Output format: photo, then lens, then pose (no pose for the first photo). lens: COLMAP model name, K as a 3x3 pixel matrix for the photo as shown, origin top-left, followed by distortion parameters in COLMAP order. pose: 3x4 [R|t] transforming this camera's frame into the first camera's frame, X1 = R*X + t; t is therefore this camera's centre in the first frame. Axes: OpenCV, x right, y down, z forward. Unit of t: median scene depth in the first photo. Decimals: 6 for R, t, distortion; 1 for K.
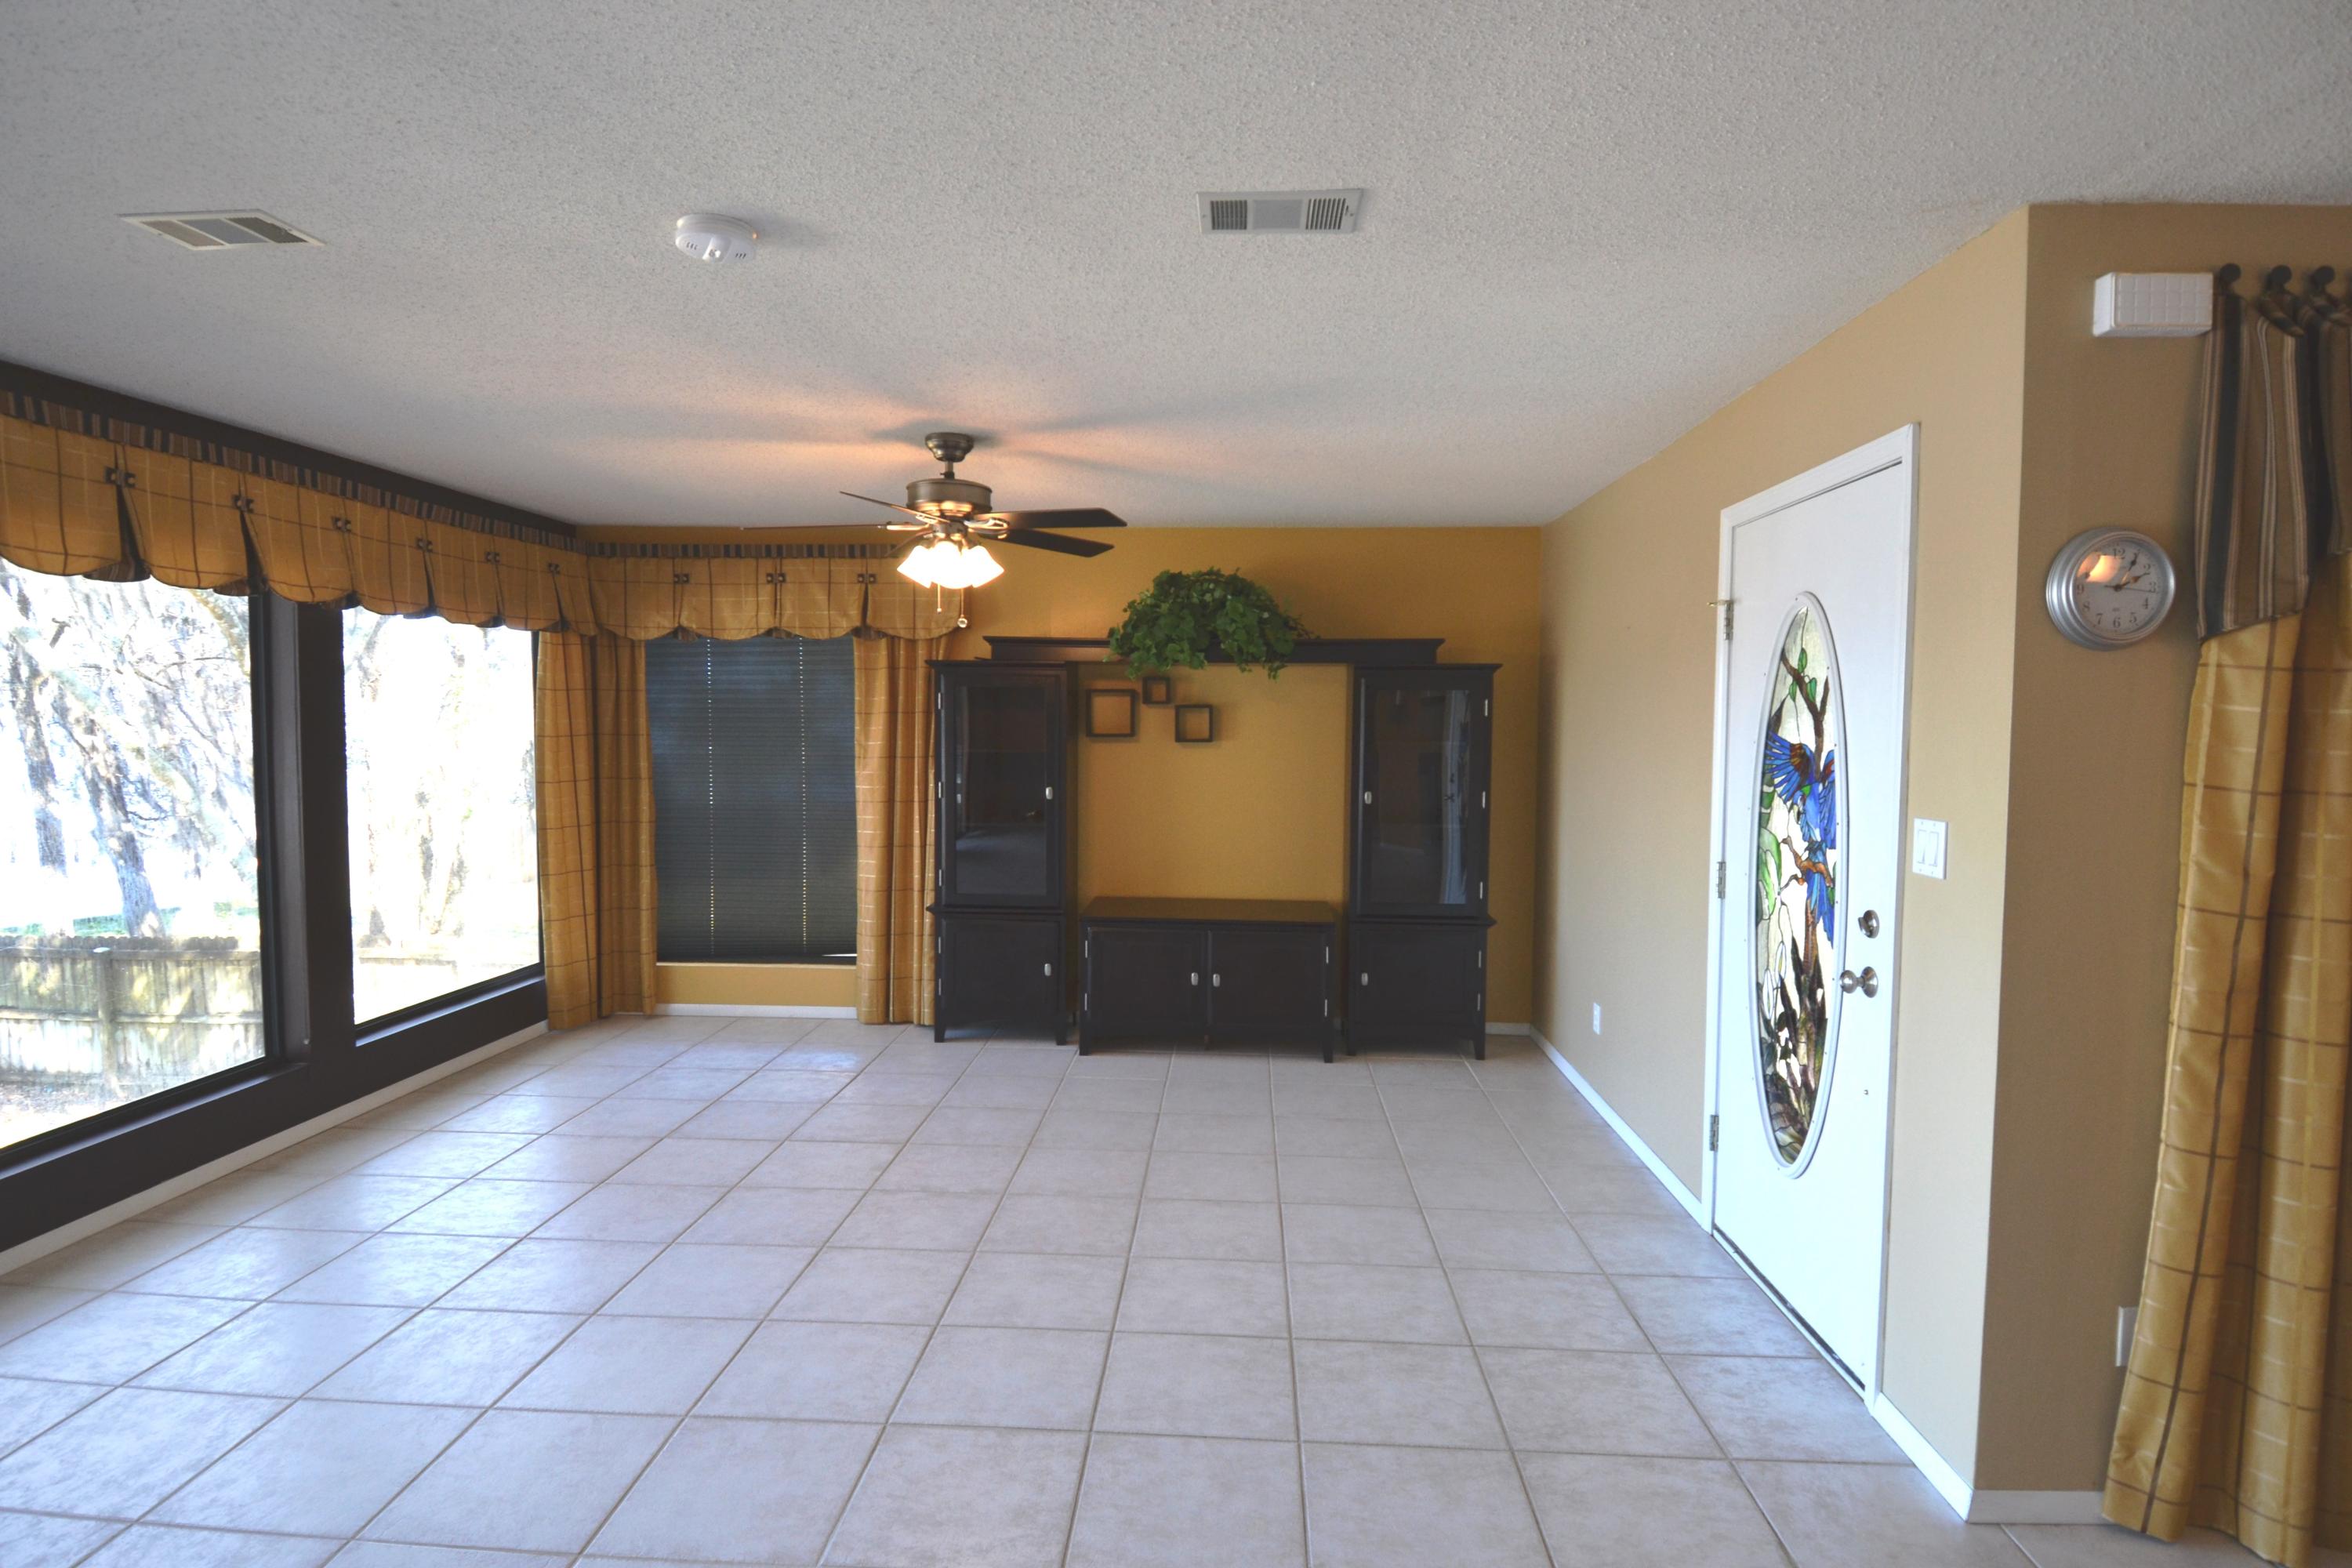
lens RADIAL K [[1241.8, 0, 1177.5], [0, 1241.8, 790.0], [0, 0, 1]] dist [0.028328, -0.038663]
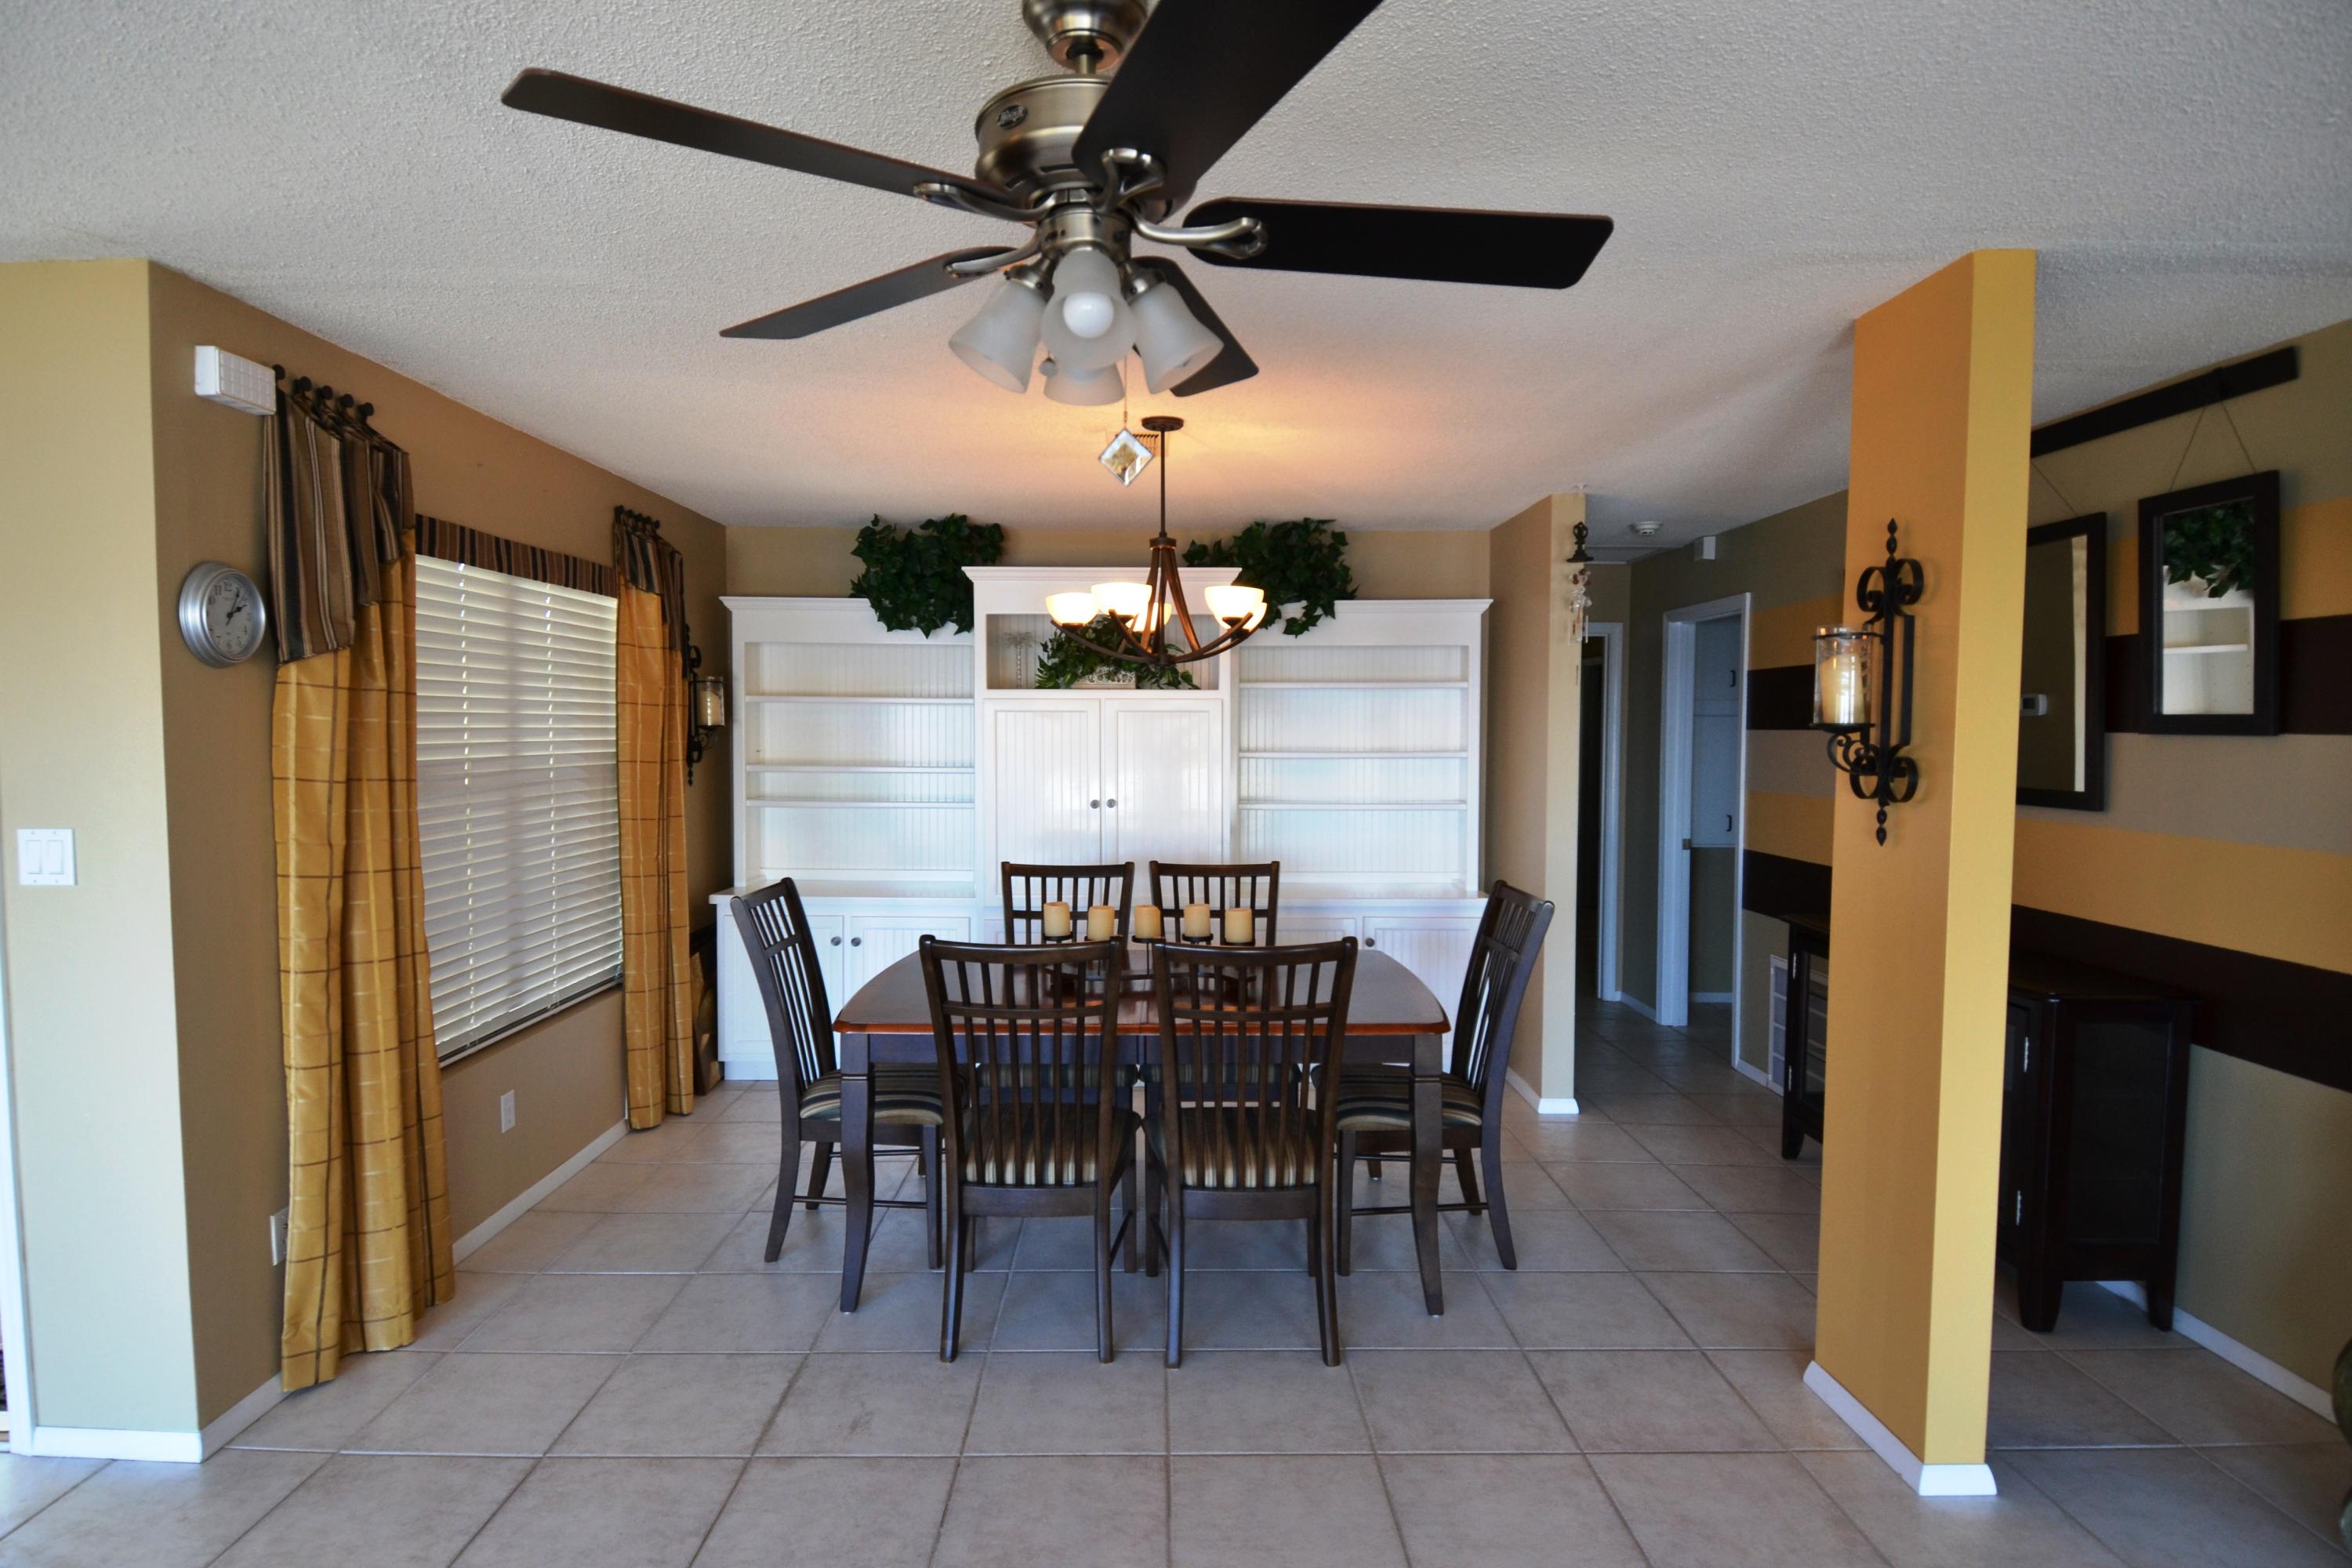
lens RADIAL K [[1240.1, 0, 1168.6], [0, 1240.1, 792.4], [0, 0, 1]] dist [0.053734, -0.056690]
pose [[-0.070023, -0.058283, 0.995841, -0.509315], [0.055191, 0.996536, 0.062205, -0.019900], [-0.996017, 0.059317, -0.066564, 0.201480]]
